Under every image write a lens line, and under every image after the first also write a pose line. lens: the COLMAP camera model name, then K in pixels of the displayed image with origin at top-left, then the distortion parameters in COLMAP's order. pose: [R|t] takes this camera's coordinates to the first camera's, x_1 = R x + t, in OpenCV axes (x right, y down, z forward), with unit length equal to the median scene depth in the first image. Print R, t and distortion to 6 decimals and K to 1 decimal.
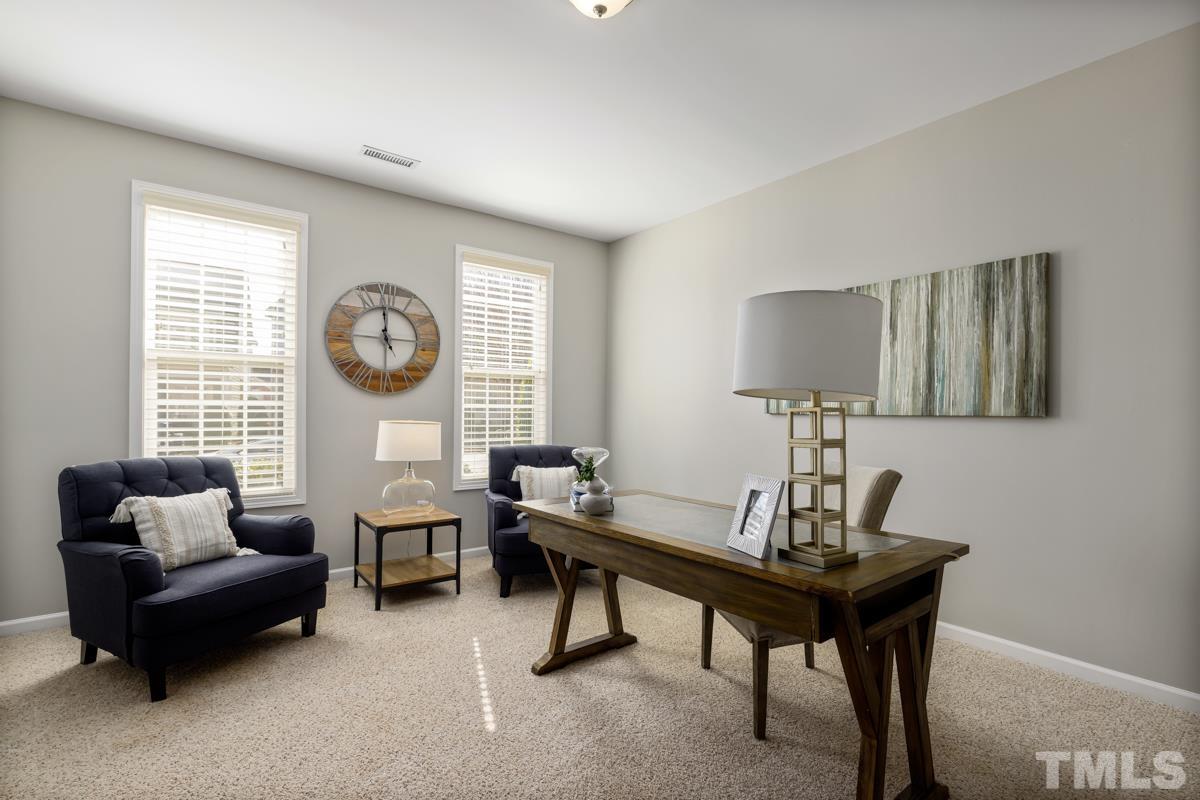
lens RADIAL K [[547.7, 0, 598.7], [0, 547.7, 410.3], [0, 0, 1]] dist [-0.007003, 0.003077]
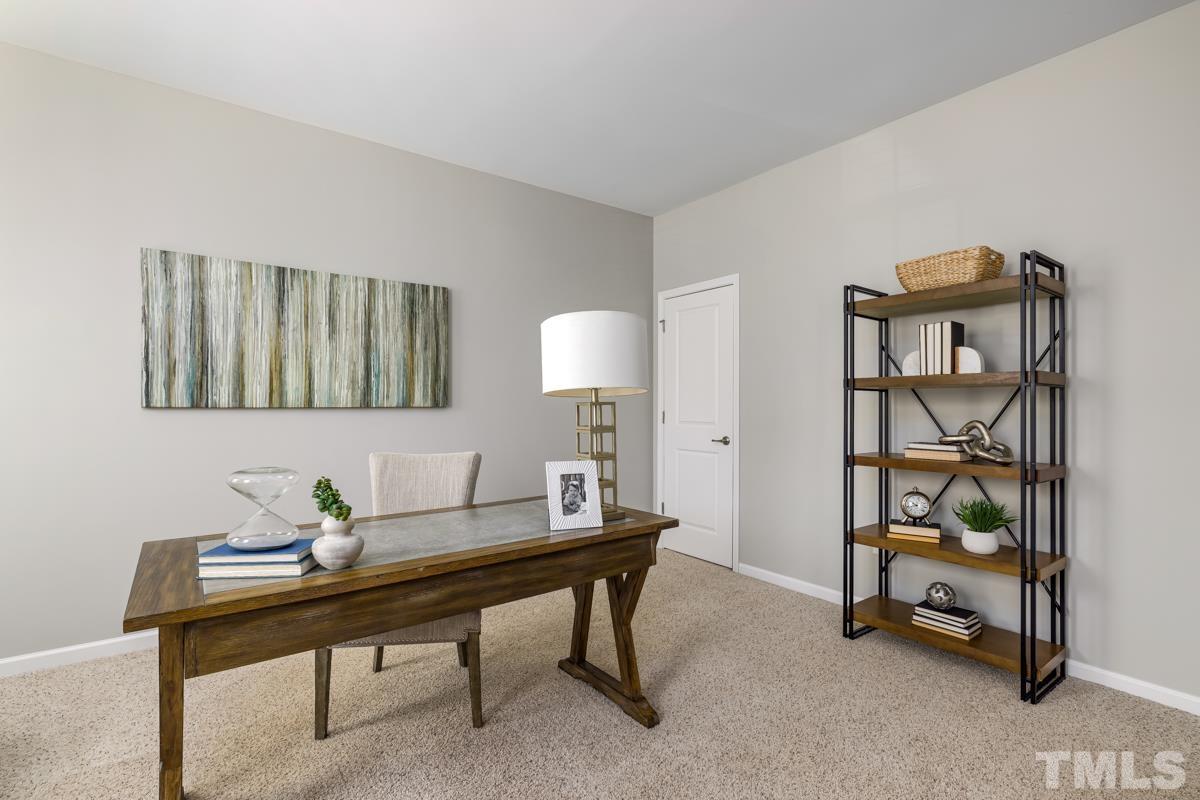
lens RADIAL K [[547.7, 0, 596.8], [0, 547.7, 405.9], [0, 0, 1]] dist [-0.007003, 0.003077]
pose [[0.023442, -0.010301, 0.999672, -0.437178], [-0.001833, 0.999945, 0.010347, -0.004819], [-0.999724, -0.002075, 0.023422, 0.463809]]
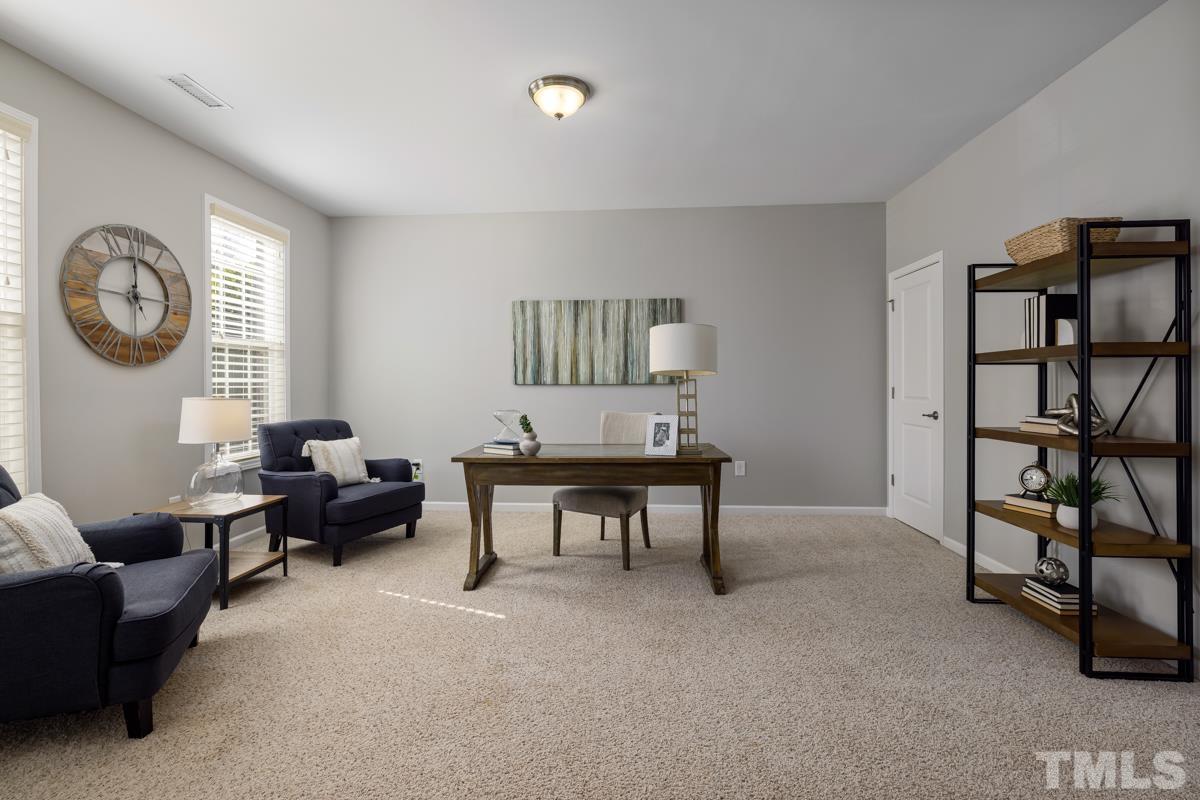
lens RADIAL K [[547.7, 0, 597.4], [0, 547.7, 388.2], [0, 0, 1]] dist [-0.007003, 0.003077]
pose [[0.661960, -0.017101, 0.749344, -0.649412], [0.009674, 0.999851, 0.014272, -0.001873], [-0.749477, -0.002199, 0.662027, -0.047098]]
